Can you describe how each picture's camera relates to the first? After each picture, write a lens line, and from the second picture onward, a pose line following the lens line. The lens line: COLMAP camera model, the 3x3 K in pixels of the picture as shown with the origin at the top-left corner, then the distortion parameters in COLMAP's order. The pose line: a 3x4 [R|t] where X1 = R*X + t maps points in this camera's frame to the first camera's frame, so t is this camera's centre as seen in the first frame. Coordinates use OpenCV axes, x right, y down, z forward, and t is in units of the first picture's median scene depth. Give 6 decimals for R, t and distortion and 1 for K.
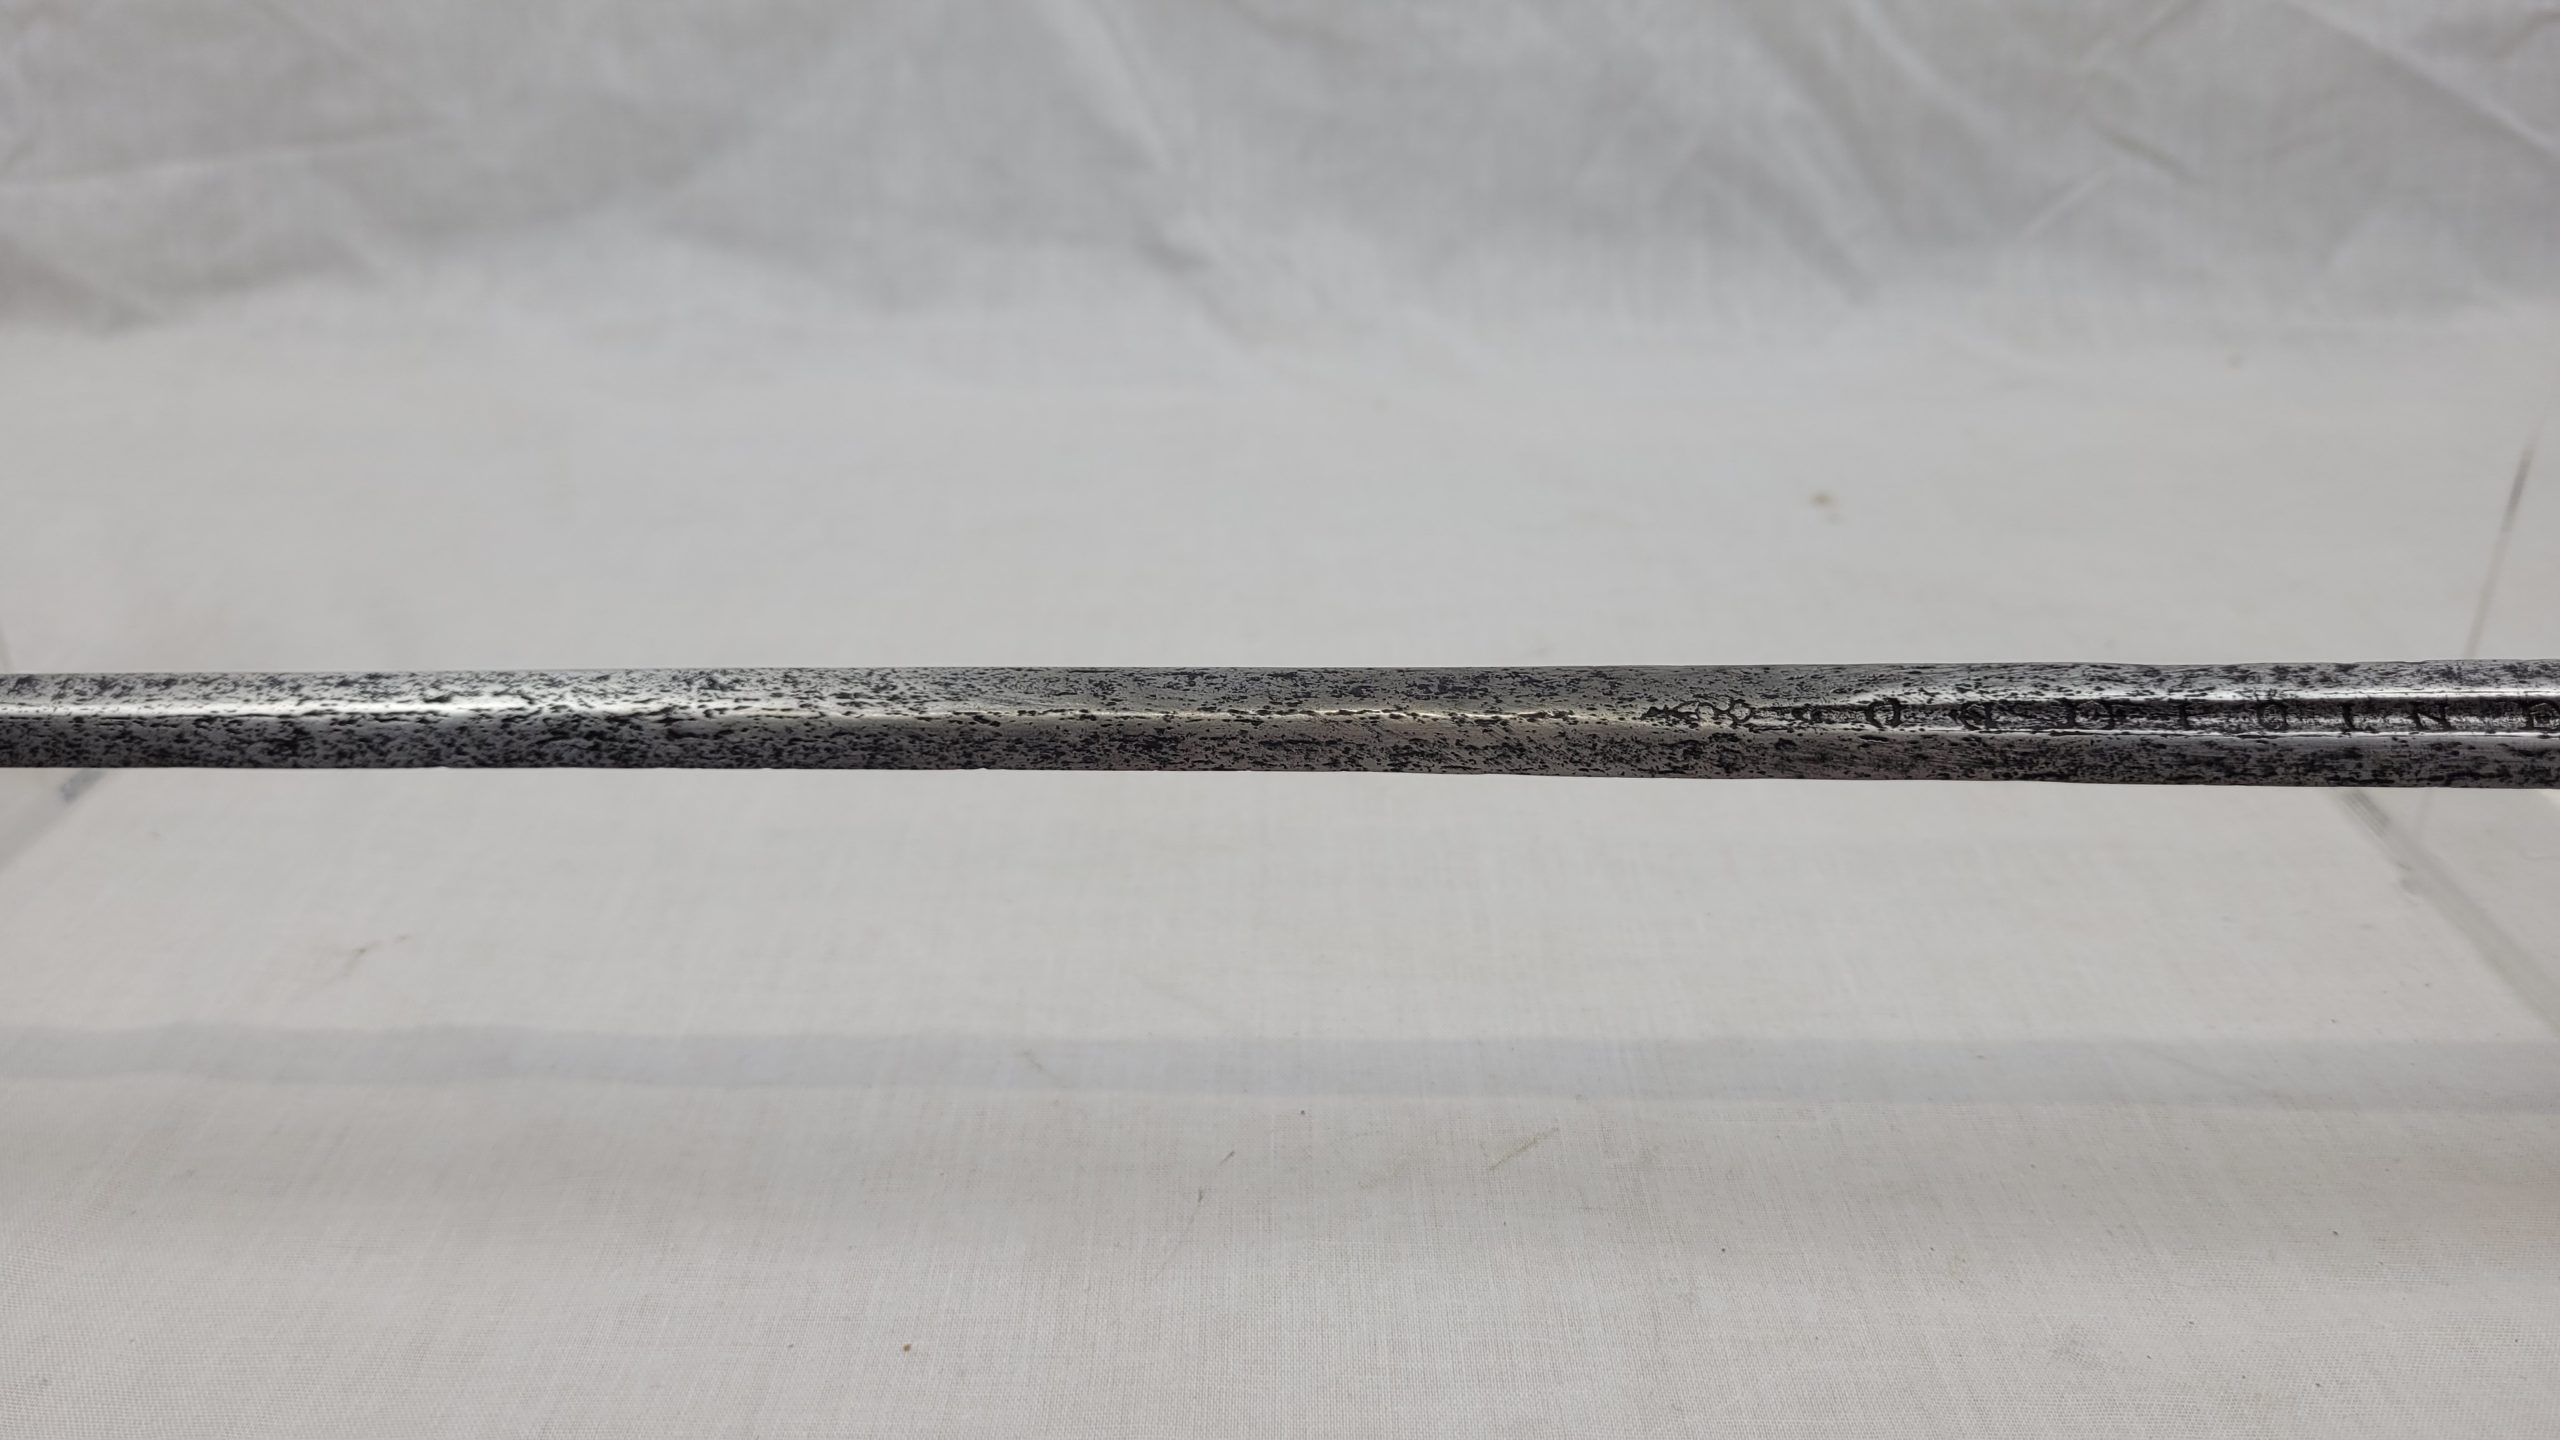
lens RADIAL K [[2038.0, 0, 1288.2], [0, 2038.0, 719.6], [0, 0, 1]] dist [-0.008650, -0.006529]
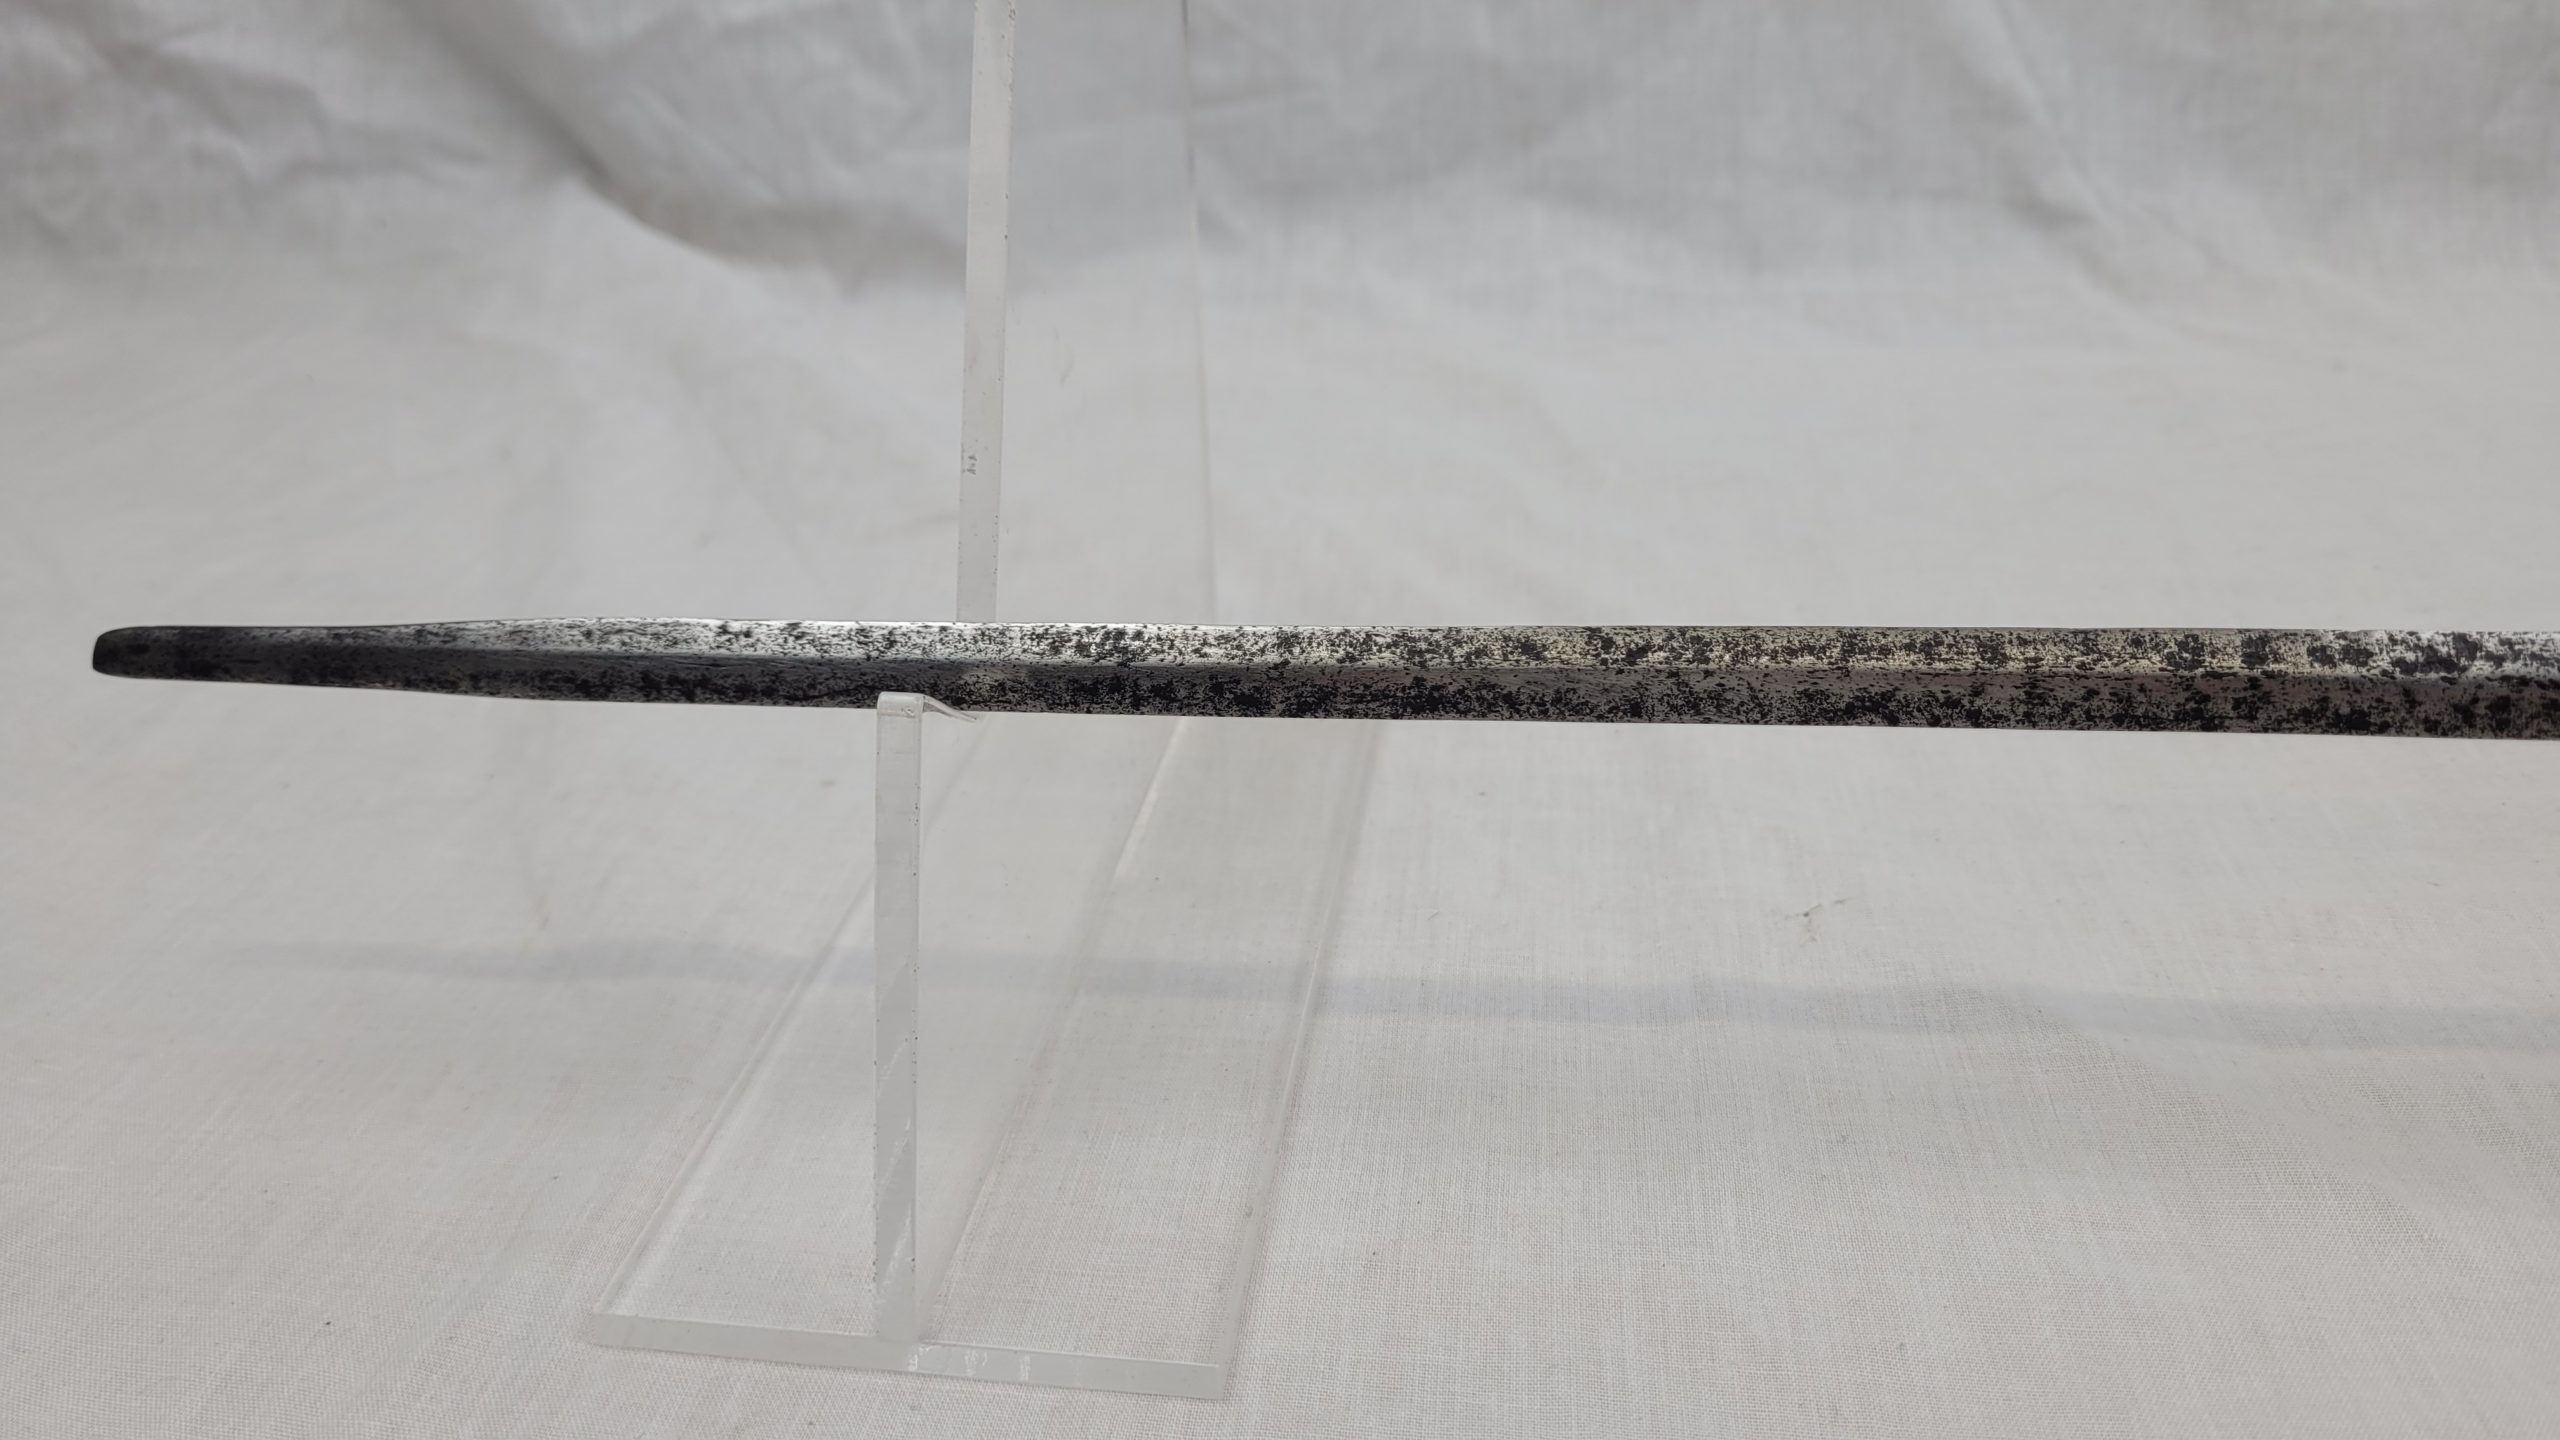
lens RADIAL K [[2030.3, 0, 1280.0], [0, 2030.3, 720.0], [0, 0, 1]] dist [-0.006761, -0.004992]
pose [[0.992213, 0.020118, -0.122915, -0.783322], [-0.017715, 0.999631, 0.020609, 0.002960], [0.123284, -0.018271, 0.992203, -0.026580]]
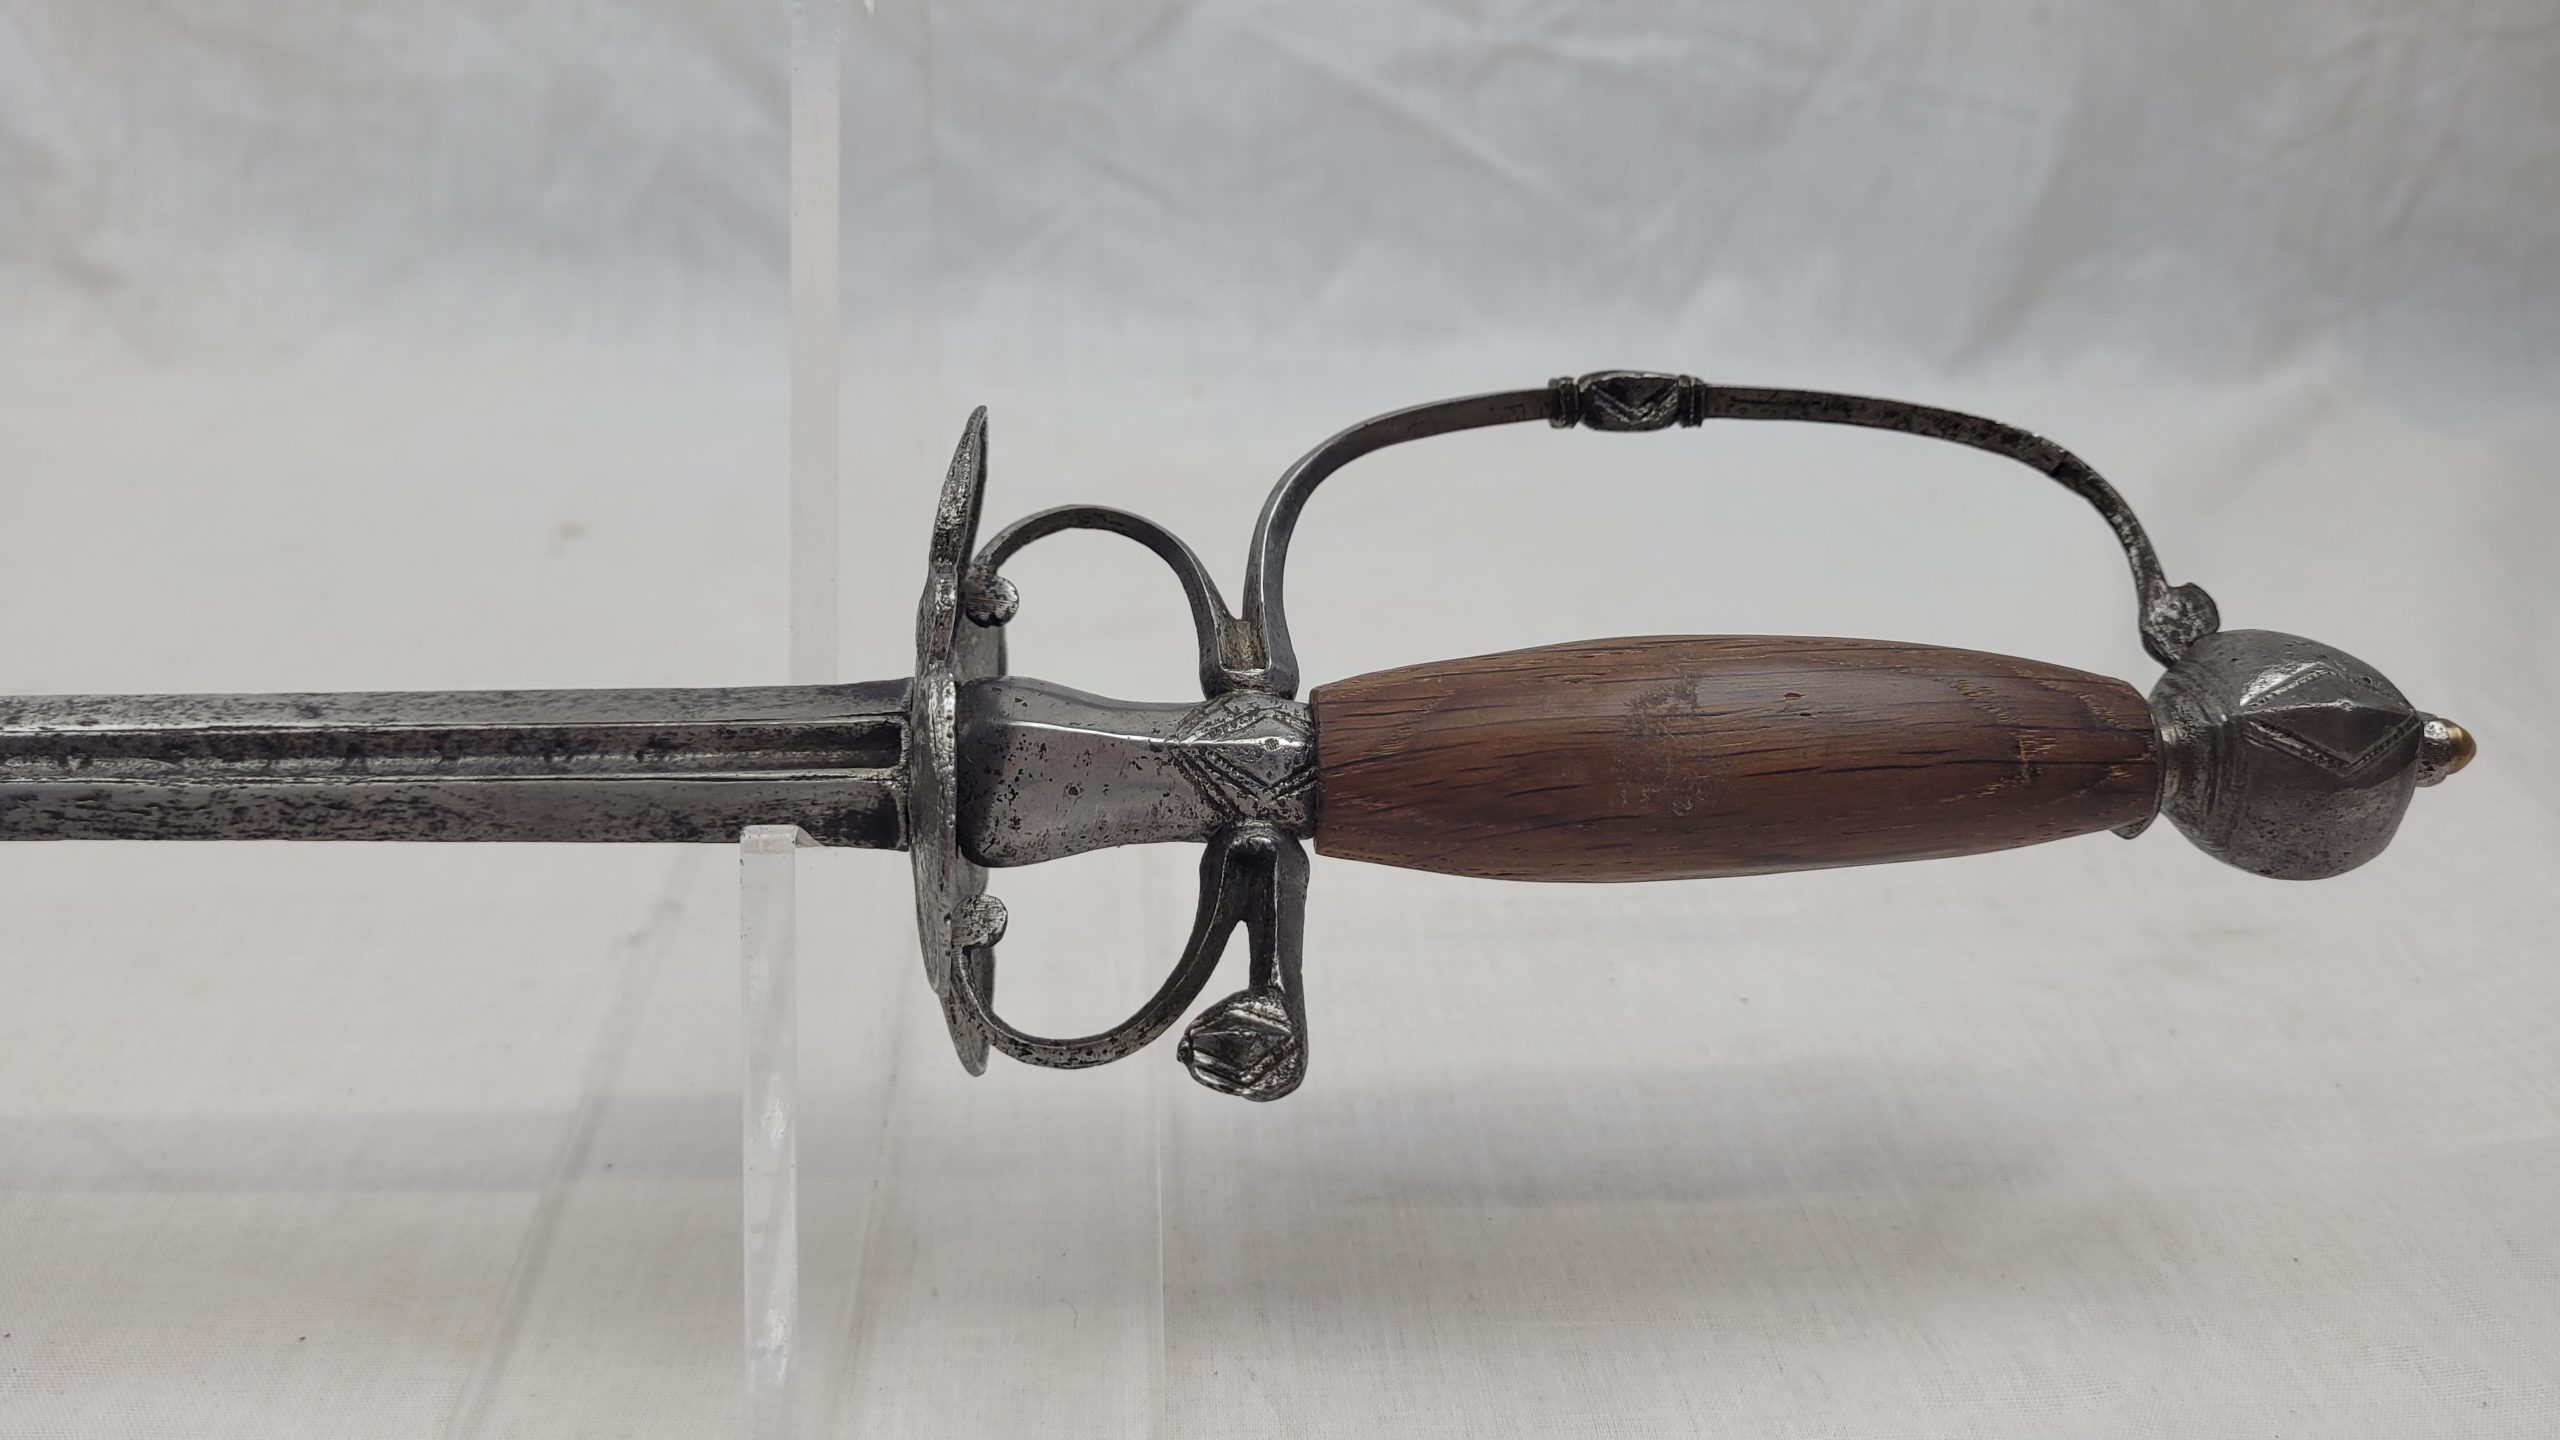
lens RADIAL K [[2000.5, 0, 1298.3], [0, 2000.5, 694.7], [0, 0, 1]] dist [-0.013298, -0.006714]
pose [[0.995386, -0.004770, 0.095833, 1.082982], [0.007183, 0.999665, -0.024854, -0.016785], [-0.095682, 0.025428, 0.995087, 0.104044]]
